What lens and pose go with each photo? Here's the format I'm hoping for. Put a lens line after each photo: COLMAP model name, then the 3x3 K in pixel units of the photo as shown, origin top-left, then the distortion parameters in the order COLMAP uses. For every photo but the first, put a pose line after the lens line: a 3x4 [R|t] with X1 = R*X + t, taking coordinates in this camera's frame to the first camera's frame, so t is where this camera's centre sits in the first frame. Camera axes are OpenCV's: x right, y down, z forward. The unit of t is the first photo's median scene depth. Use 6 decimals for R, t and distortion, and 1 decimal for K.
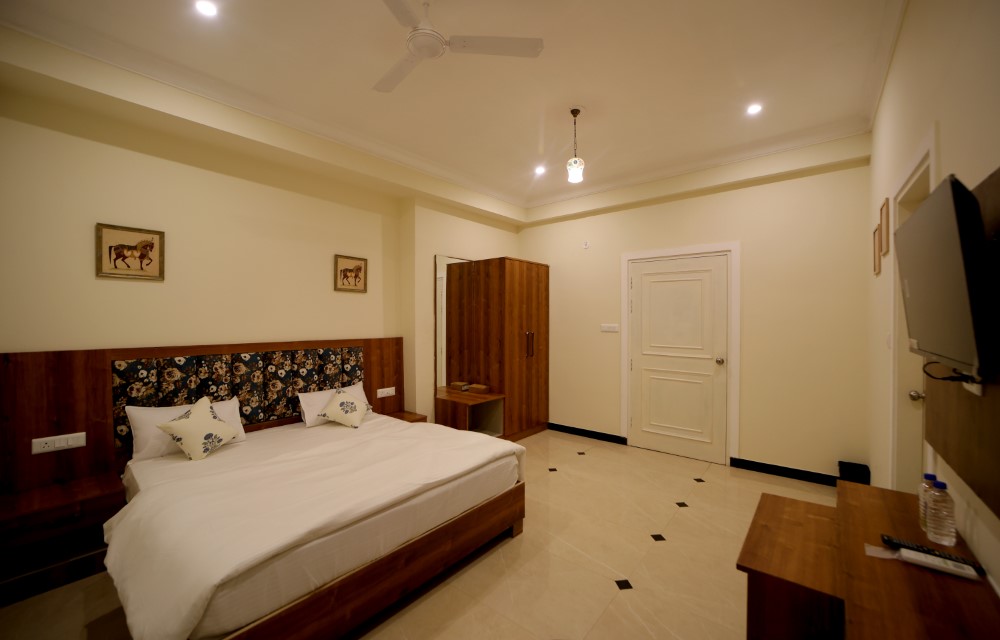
lens RADIAL K [[388.5, 0, 499.0], [0, 388.5, 324.7], [0, 0, 1]] dist [-0.040472, 0.011053]
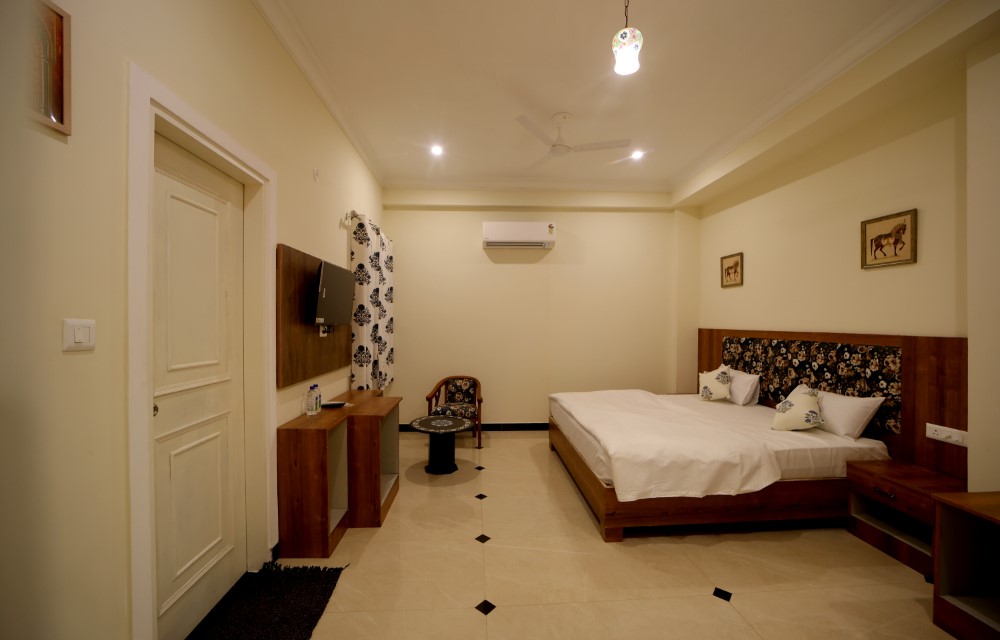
lens RADIAL K [[388.5, 0, 499.0], [0, 388.5, 324.7], [0, 0, 1]] dist [-0.040472, 0.011053]
pose [[-0.728244, 0.009083, -0.685258, 0.620414], [-0.005650, 0.999799, 0.019256, 0.010700], [0.685295, 0.017895, -0.728046, 1.073563]]
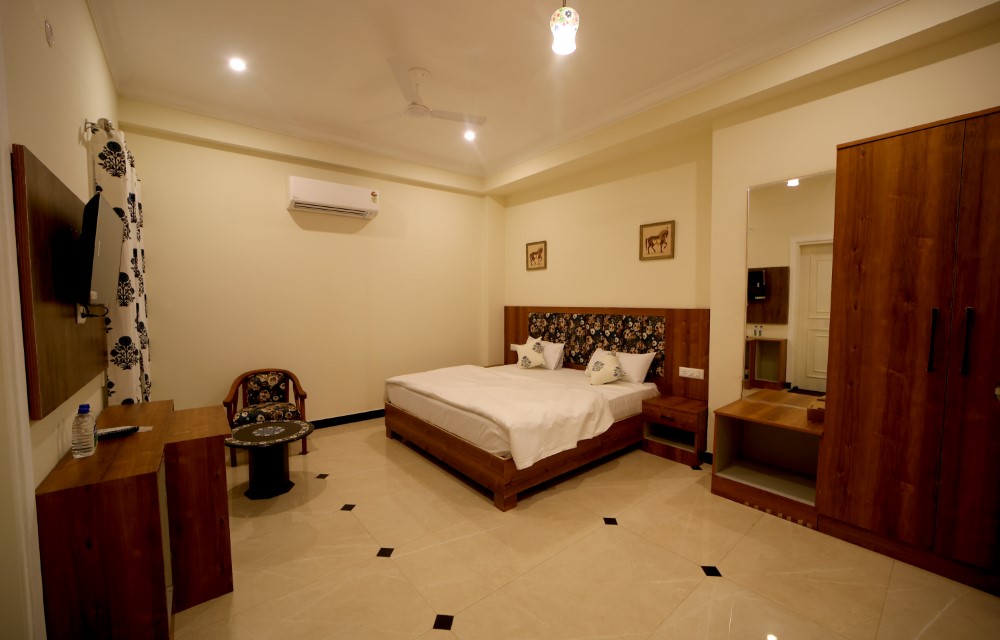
lens RADIAL K [[388.5, 0, 499.0], [0, 388.5, 324.7], [0, 0, 1]] dist [-0.040472, 0.011053]
pose [[-0.189242, 0.061517, -0.980002, 0.690159], [-0.007479, 0.997916, 0.064086, 0.020667], [0.981902, 0.019457, -0.188388, 0.842509]]
